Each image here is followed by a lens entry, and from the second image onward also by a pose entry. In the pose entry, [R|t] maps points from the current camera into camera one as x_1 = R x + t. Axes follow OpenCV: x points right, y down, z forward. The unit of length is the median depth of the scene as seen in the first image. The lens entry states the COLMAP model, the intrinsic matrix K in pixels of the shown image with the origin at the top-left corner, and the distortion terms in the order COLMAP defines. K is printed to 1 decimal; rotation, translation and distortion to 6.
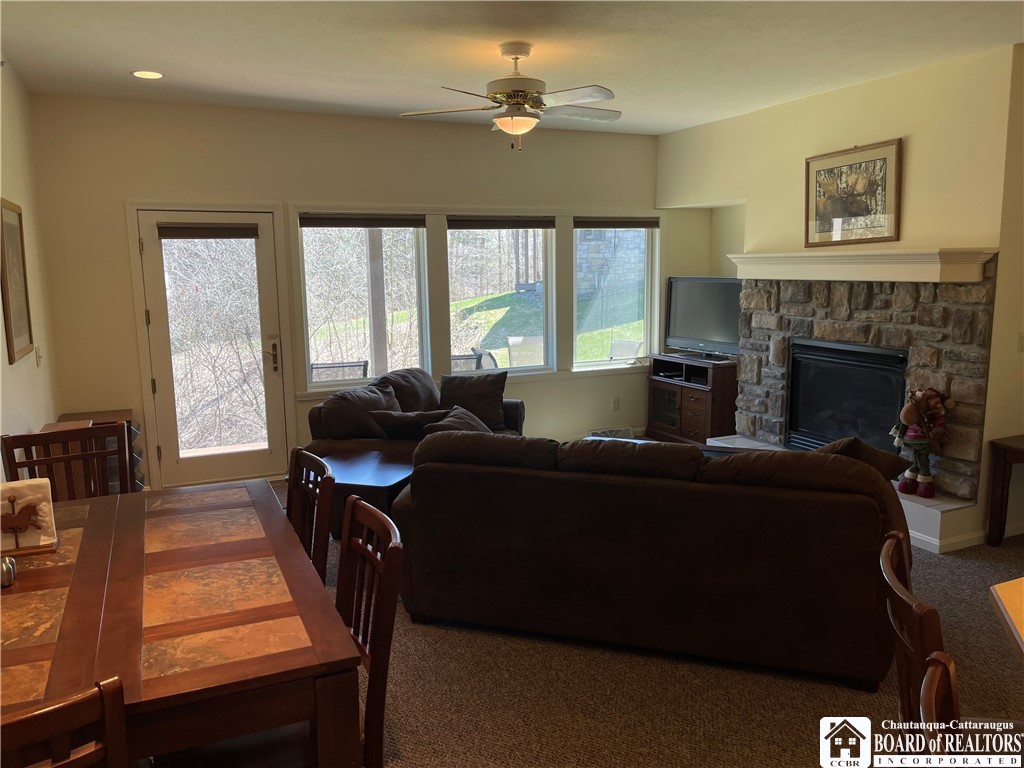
lens RADIAL K [[773.6, 0, 505.2], [0, 773.6, 386.4], [0, 0, 1]] dist [0.057842, -0.065888]
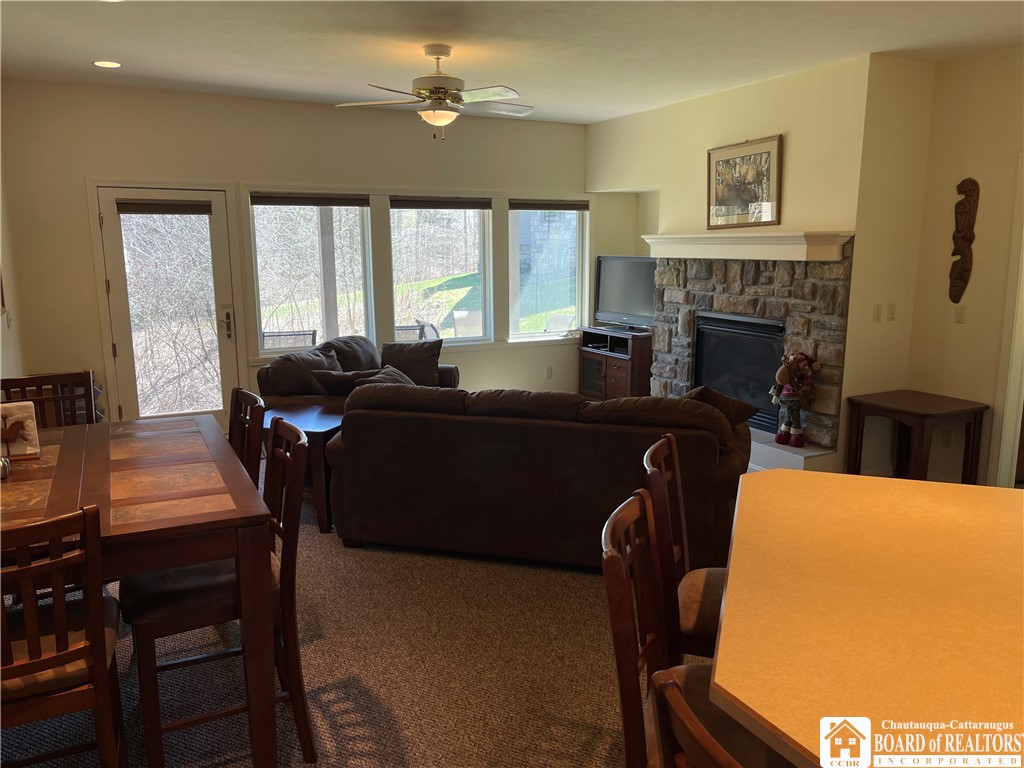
lens RADIAL K [[773.6, 0, 508.4], [0, 773.6, 389.7], [0, 0, 1]] dist [0.057842, -0.065888]
pose [[0.998987, 0.003032, 0.044891, 0.051800], [-0.004266, 0.999615, 0.027422, 0.023981], [-0.044790, -0.027586, 0.998615, -0.119900]]
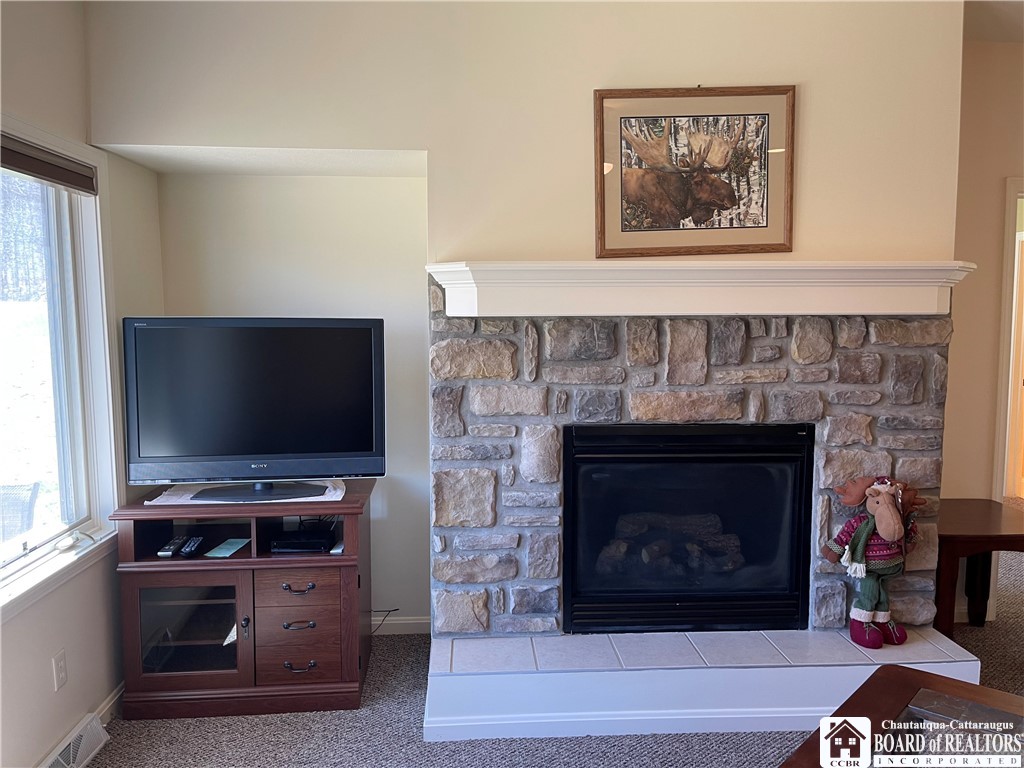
lens RADIAL K [[773.6, 0, 512.6], [0, 773.6, 382.1], [0, 0, 1]] dist [0.057842, -0.065888]
pose [[0.350417, -0.071685, 0.933846, -0.150611], [0.144351, 0.989287, 0.021775, -0.119788], [-0.925403, 0.127172, 0.357011, 0.925721]]
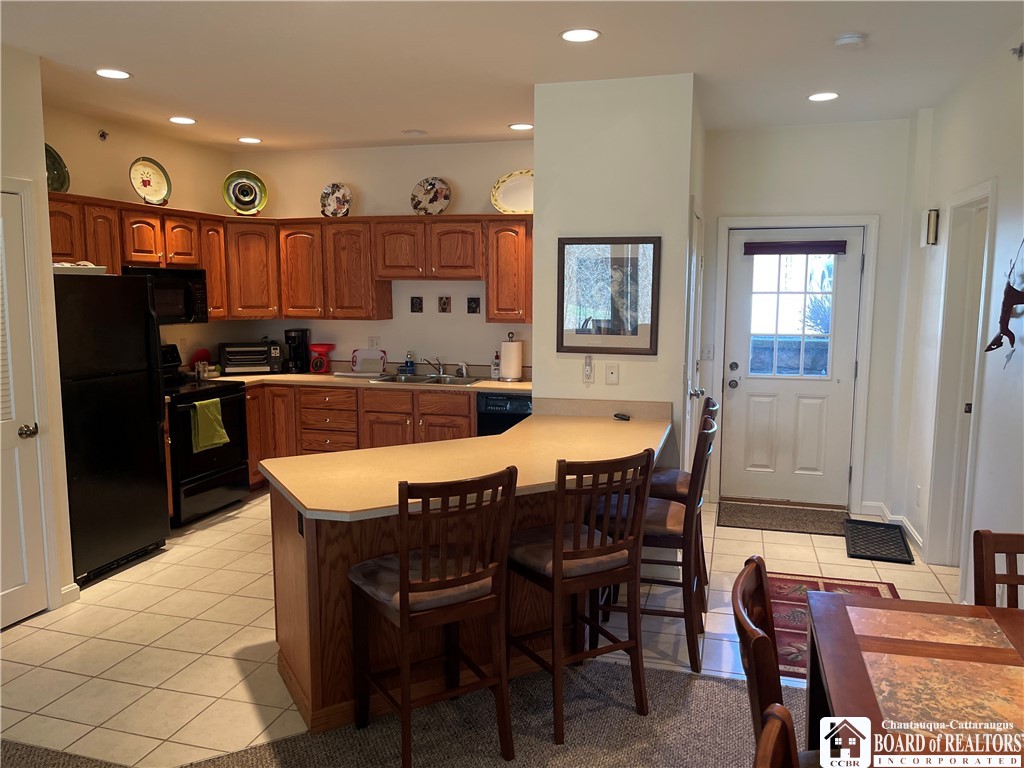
lens RADIAL K [[773.6, 0, 517.8], [0, 773.6, 385.7], [0, 0, 1]] dist [0.057842, -0.065888]
pose [[-0.767365, -0.071287, 0.637236, -0.177839], [0.108087, 0.965199, 0.238134, -0.097624], [-0.632035, 0.251613, -0.732955, 0.626305]]
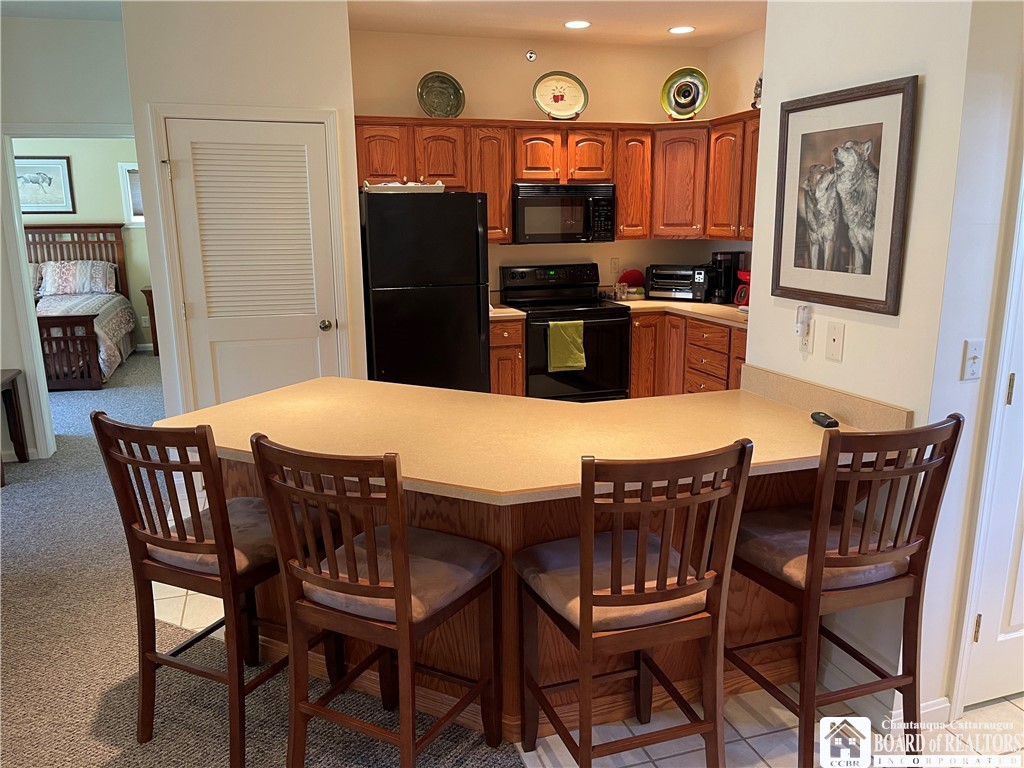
lens RADIAL K [[773.6, 0, 513.2], [0, 773.6, 389.3], [0, 0, 1]] dist [0.057842, -0.065888]
pose [[0.111308, -0.208705, 0.971624, -0.187291], [0.167238, 0.967690, 0.188702, -0.069187], [-0.979613, 0.141488, 0.142615, 0.474687]]
